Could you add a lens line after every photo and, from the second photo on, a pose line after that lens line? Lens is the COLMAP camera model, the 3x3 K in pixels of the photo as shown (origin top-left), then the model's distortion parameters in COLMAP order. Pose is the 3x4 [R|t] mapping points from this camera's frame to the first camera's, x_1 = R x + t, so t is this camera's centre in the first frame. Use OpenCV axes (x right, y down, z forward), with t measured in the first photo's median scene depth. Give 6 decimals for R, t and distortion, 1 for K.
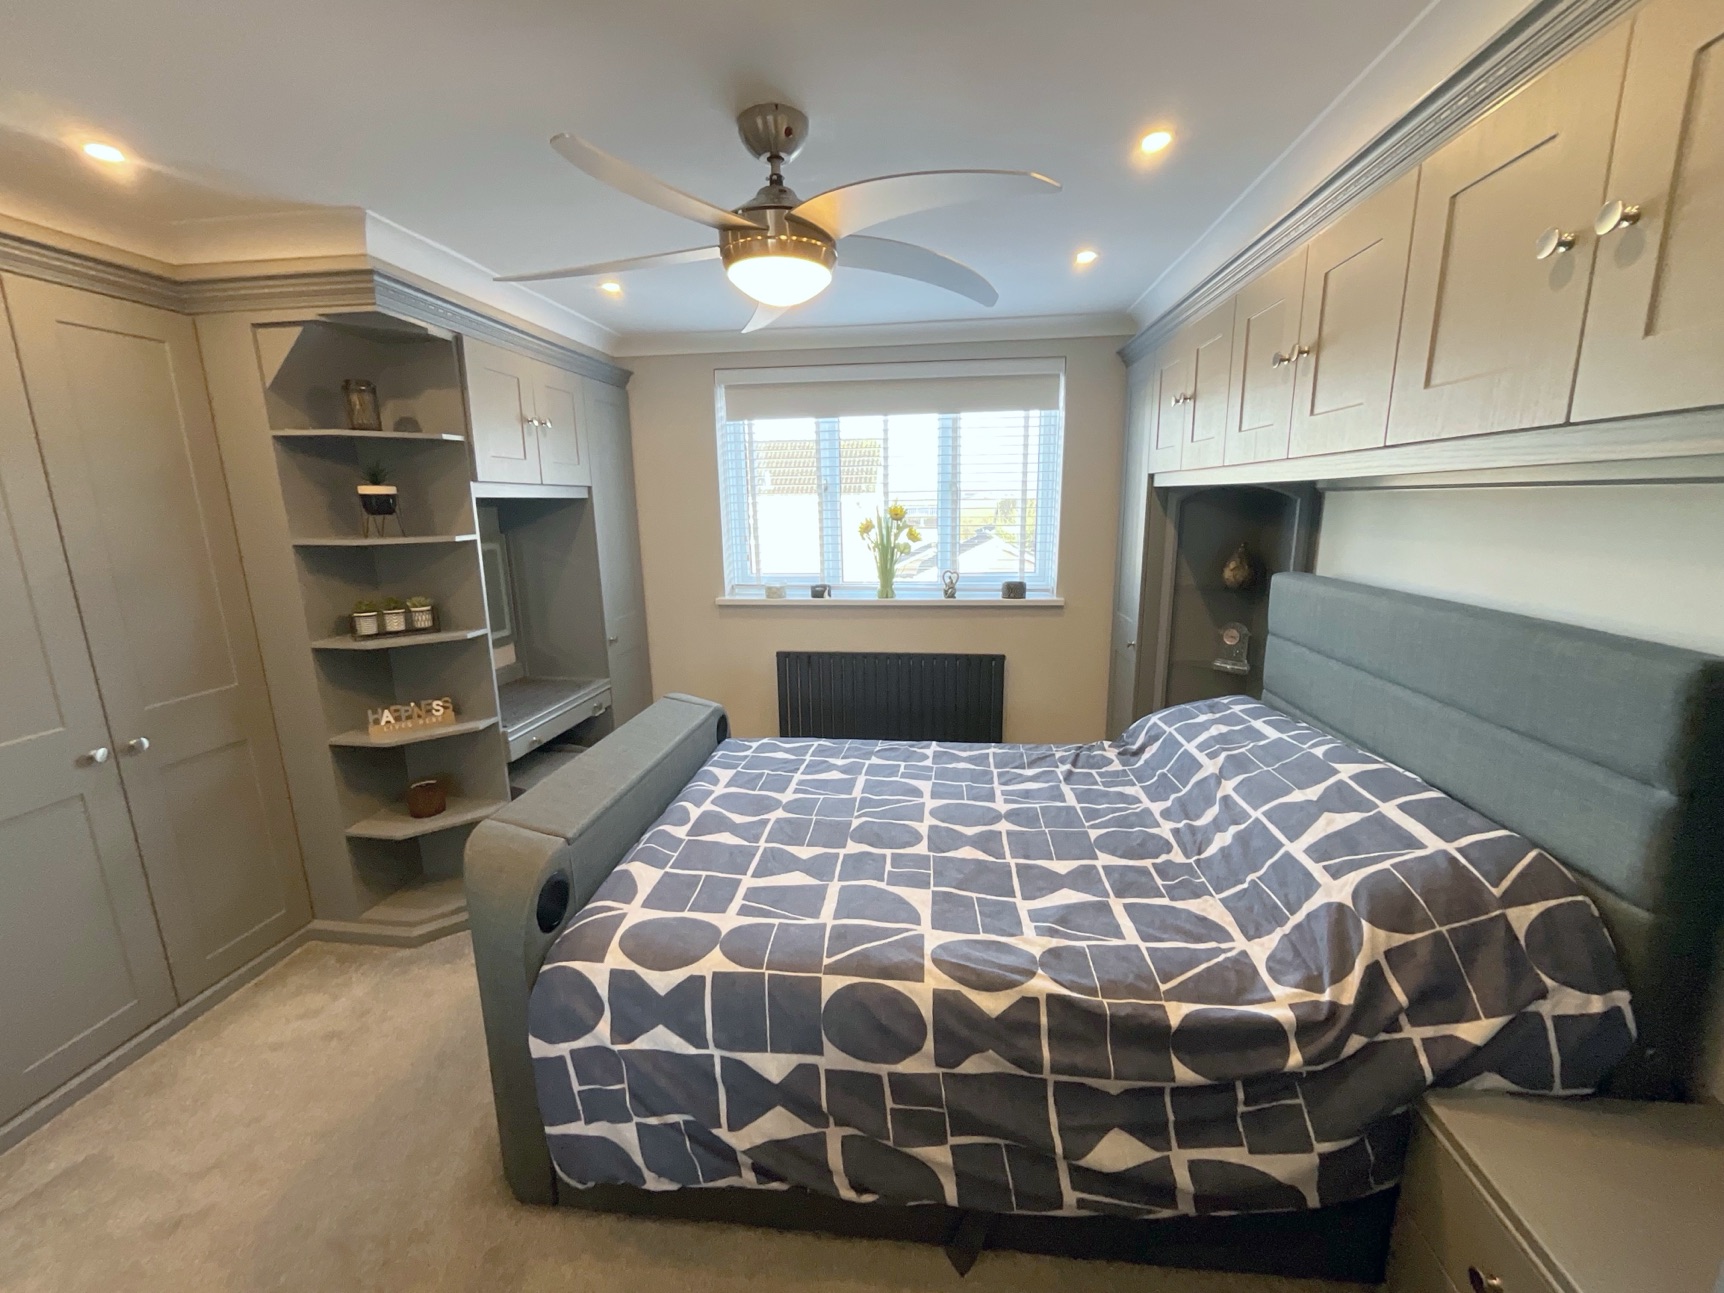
lens RADIAL K [[699.0, 0, 861.5], [0, 699.0, 645.1], [0, 0, 1]] dist [-0.003317, 0.000537]
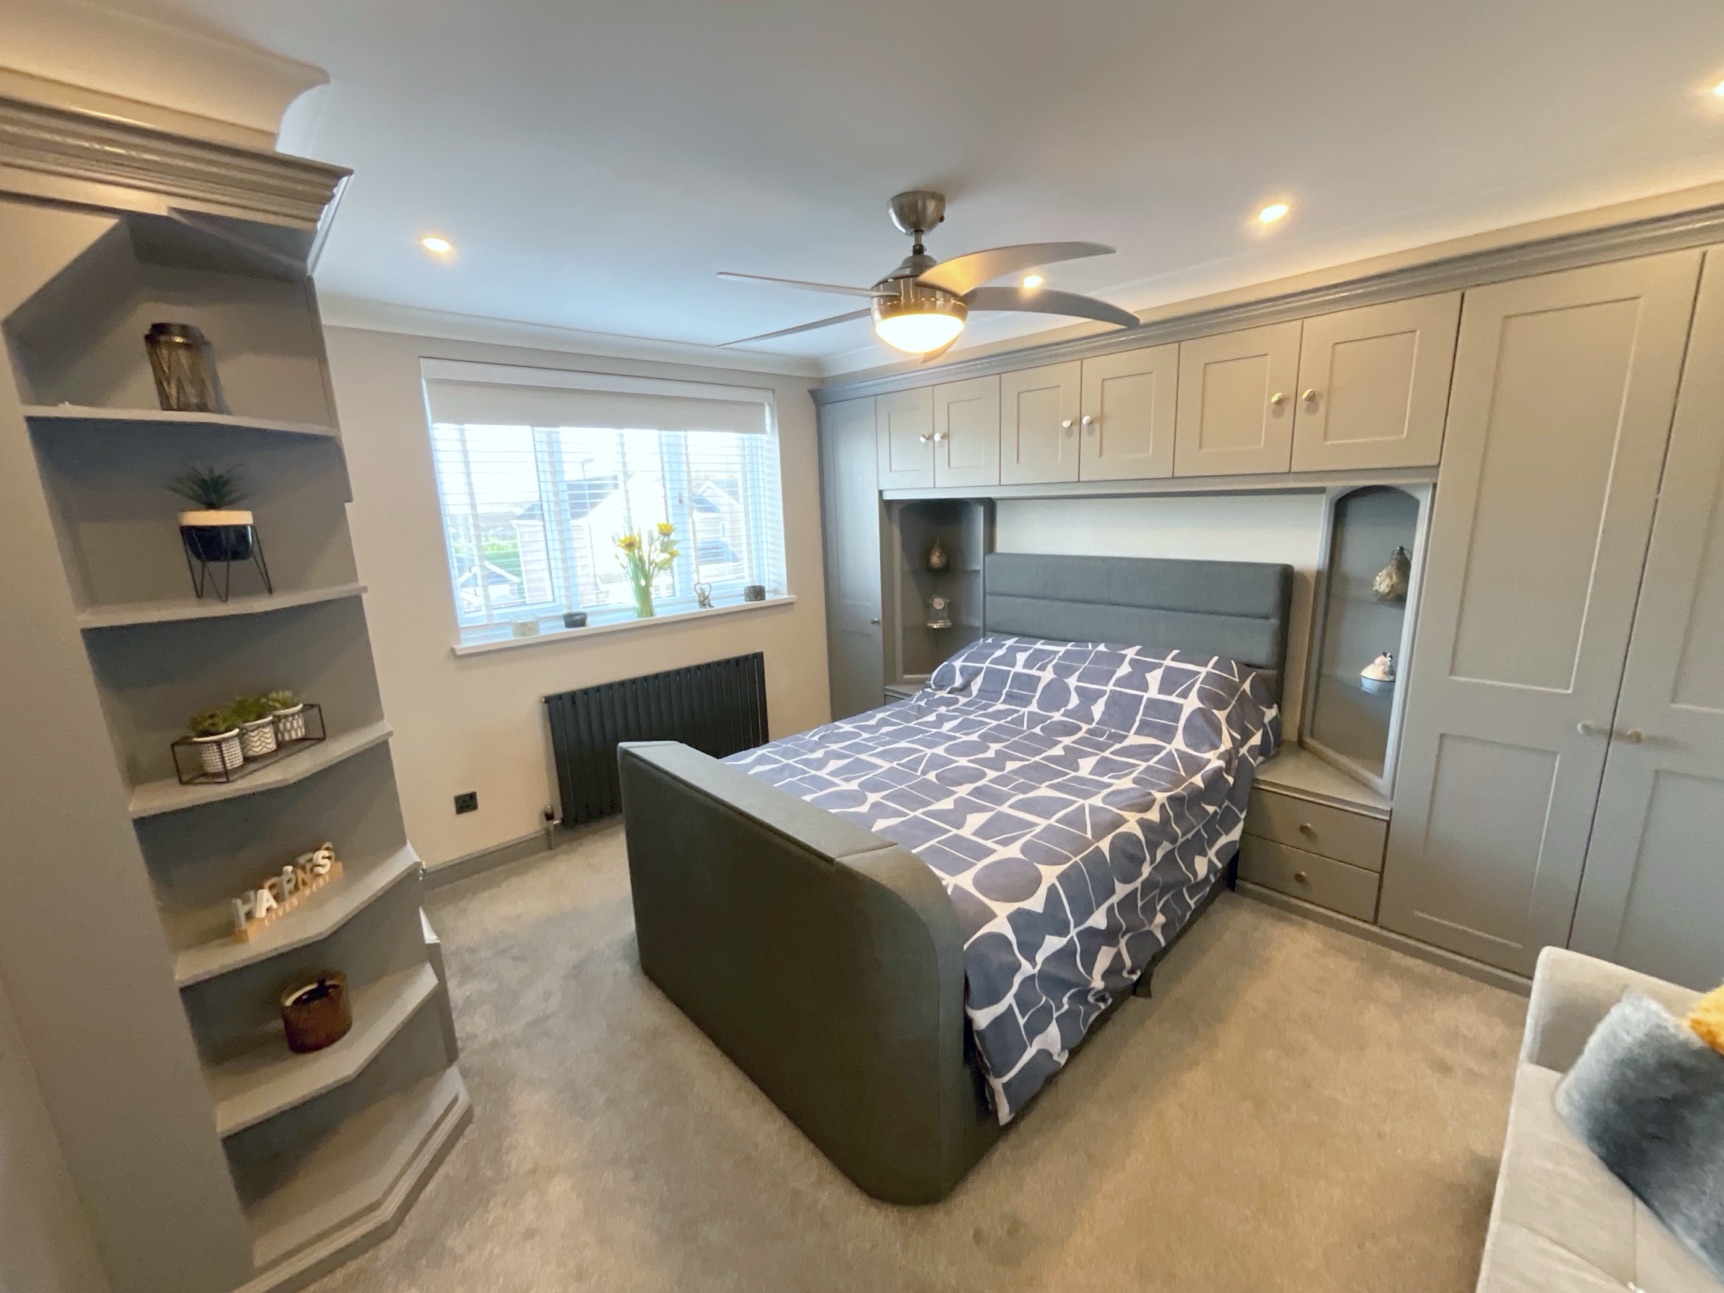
lens RADIAL K [[701.8, 0, 860.9], [0, 701.8, 644.6], [0, 0, 1]] dist [-0.002251, 0.000487]
pose [[0.641599, -0.166047, 0.748852, -1.059938], [0.180832, 0.981513, 0.062704, -0.077516], [-0.745420, 0.095186, 0.659764, 0.296052]]
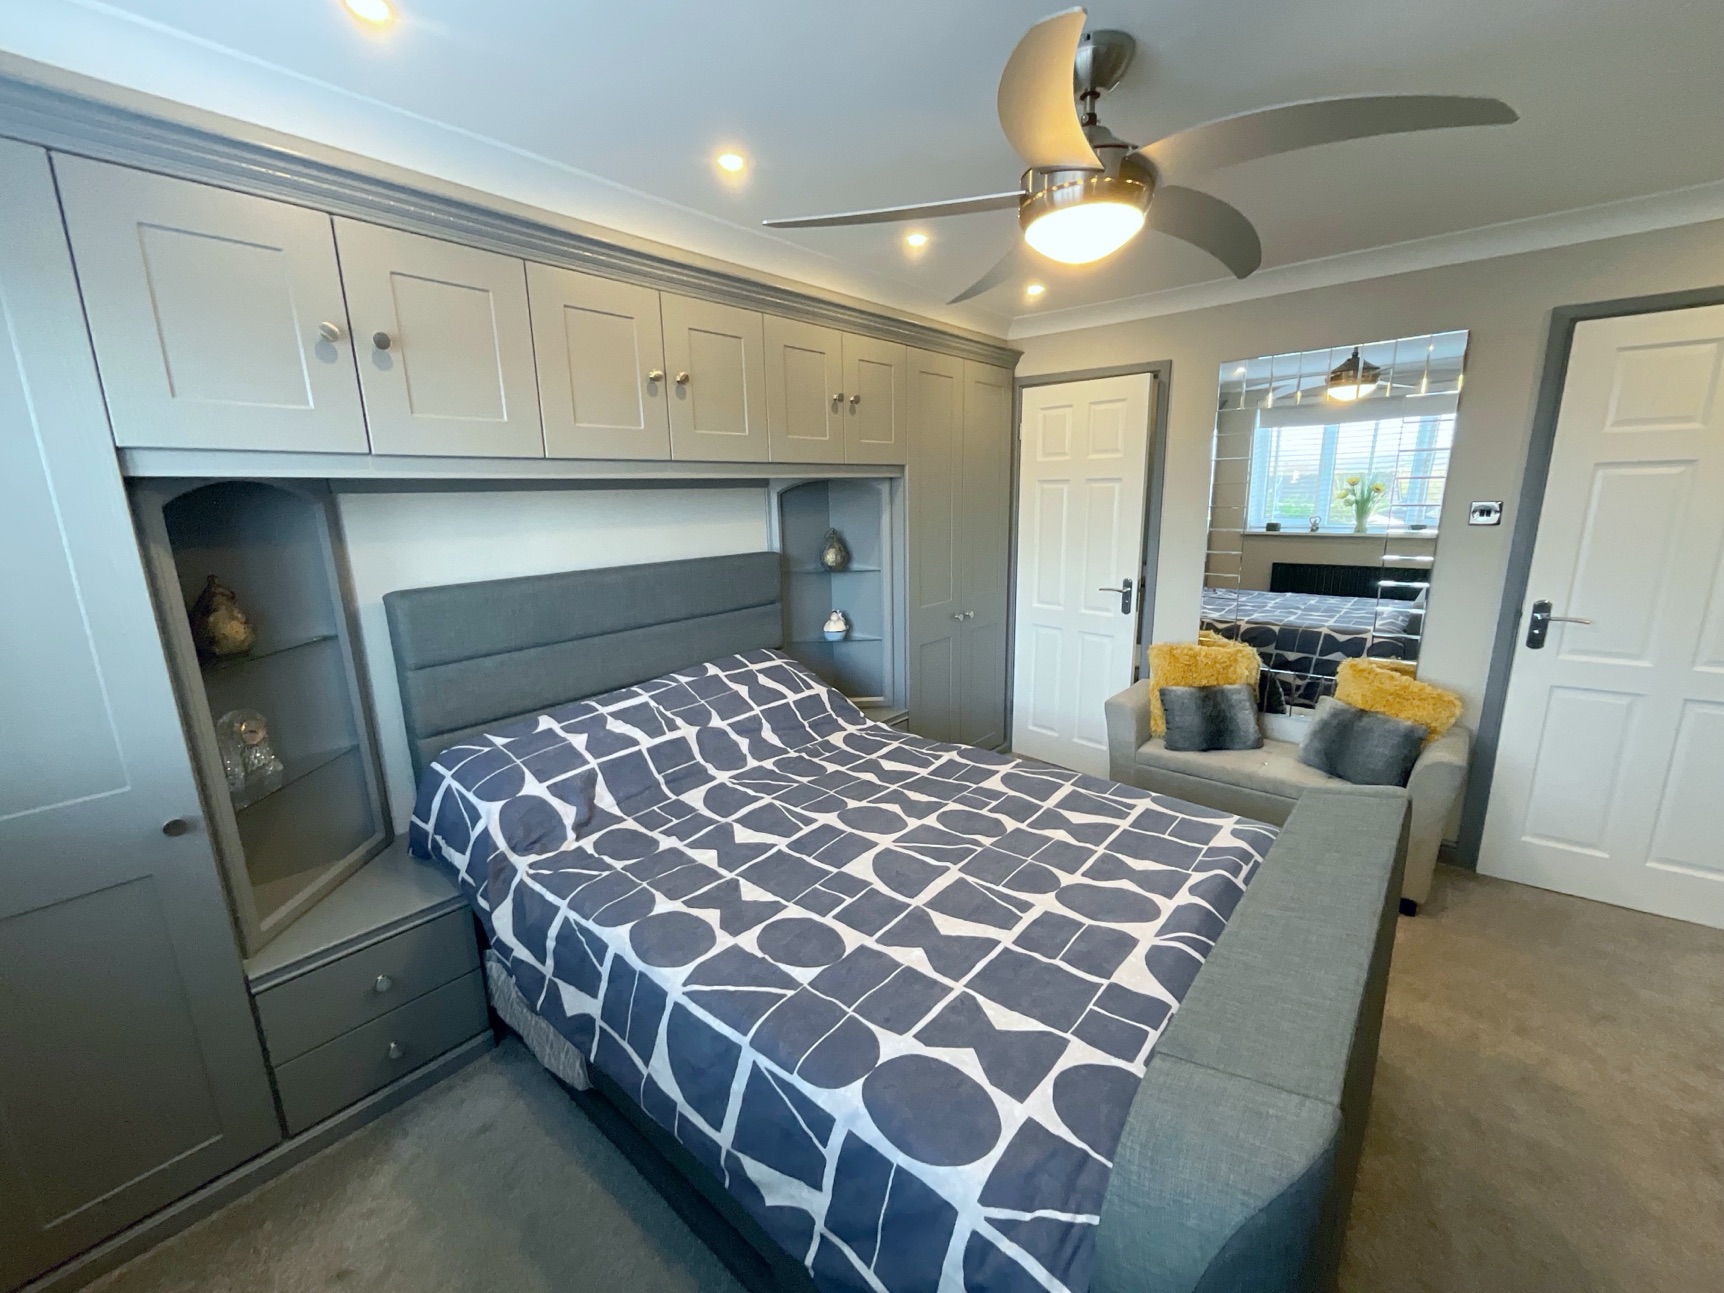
lens RADIAL K [[693.7, 0, 868.2], [0, 693.7, 645.8], [0, 0, 1]] dist [-0.001349, -0.000043]
pose [[-0.830450, -0.088766, 0.549976, -0.384431], [0.147311, 0.917095, 0.370455, -0.362701], [-0.537264, 0.388662, -0.748525, 1.829670]]
